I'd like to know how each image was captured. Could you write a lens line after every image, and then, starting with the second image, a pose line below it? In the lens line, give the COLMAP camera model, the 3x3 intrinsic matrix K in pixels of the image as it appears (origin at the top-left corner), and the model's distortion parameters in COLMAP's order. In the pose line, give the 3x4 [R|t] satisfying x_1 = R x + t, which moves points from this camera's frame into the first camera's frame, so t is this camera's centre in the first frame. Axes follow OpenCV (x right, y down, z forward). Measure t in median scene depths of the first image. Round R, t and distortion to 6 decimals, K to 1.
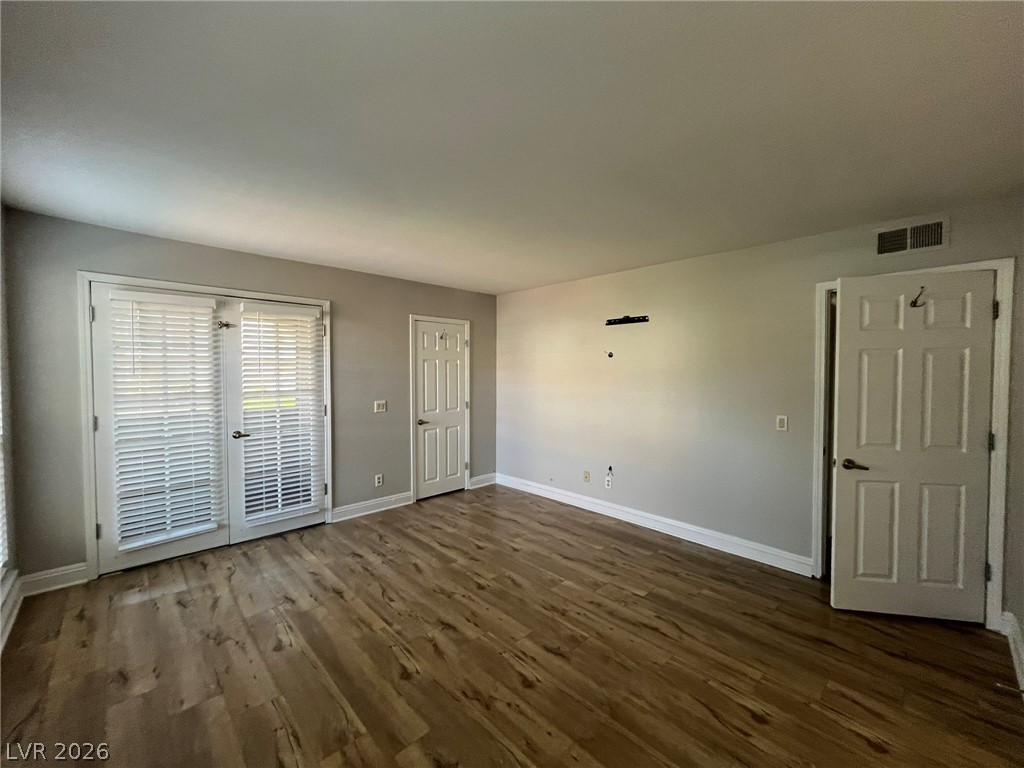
lens RADIAL K [[412.1, 0, 508.4], [0, 412.1, 384.4], [0, 0, 1]] dist [-0.001830, 0.000000]
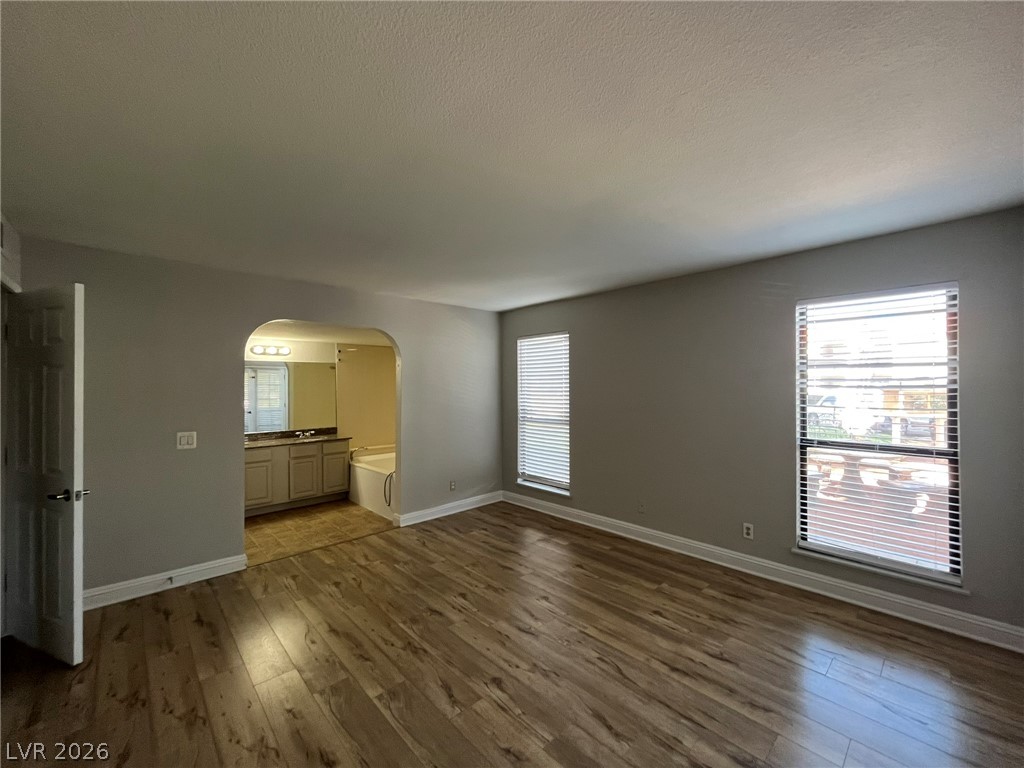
lens RADIAL K [[412.1, 0, 508.4], [0, 412.1, 384.4], [0, 0, 1]] dist [-0.001830, 0.000000]
pose [[-0.999950, 0.000037, 0.009998, -0.086286], [0.000302, 0.999647, 0.026568, -0.056152], [-0.009994, 0.026570, -0.999597, 1.569449]]
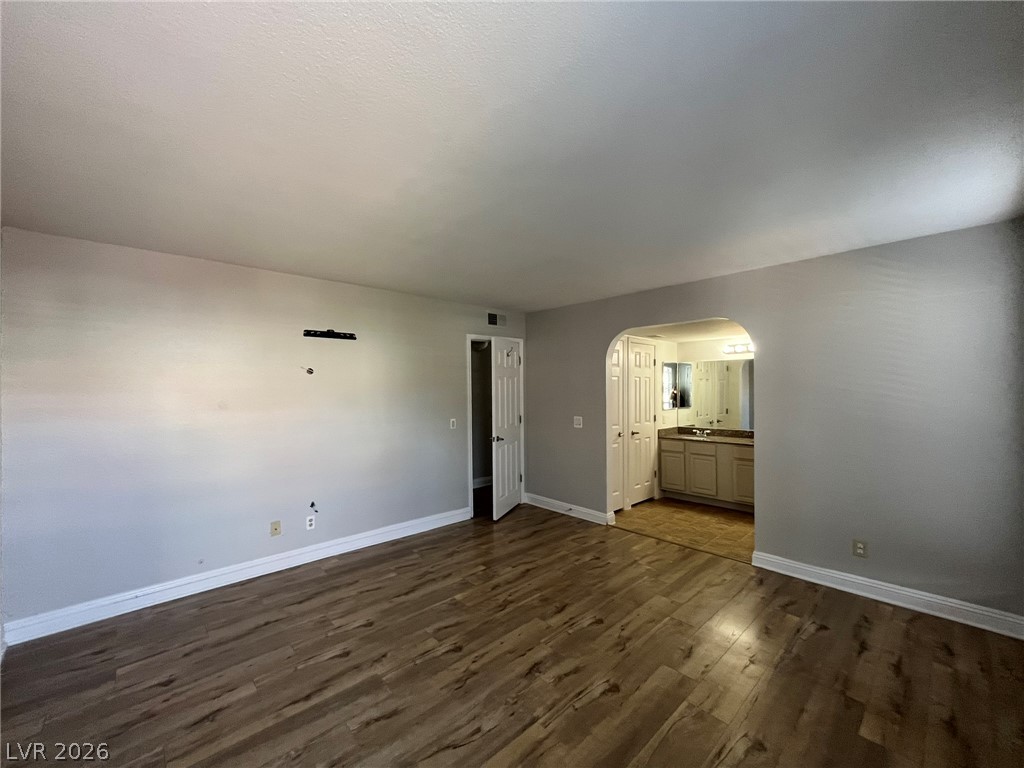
lens RADIAL K [[412.1, 0, 508.4], [0, 412.1, 384.4], [0, 0, 1]] dist [-0.001830, 0.000000]
pose [[0.014574, 0.002956, 0.999889, -0.820262], [0.039898, 0.999198, -0.003535, -0.034077], [-0.999097, 0.039945, 0.014445, 0.783203]]
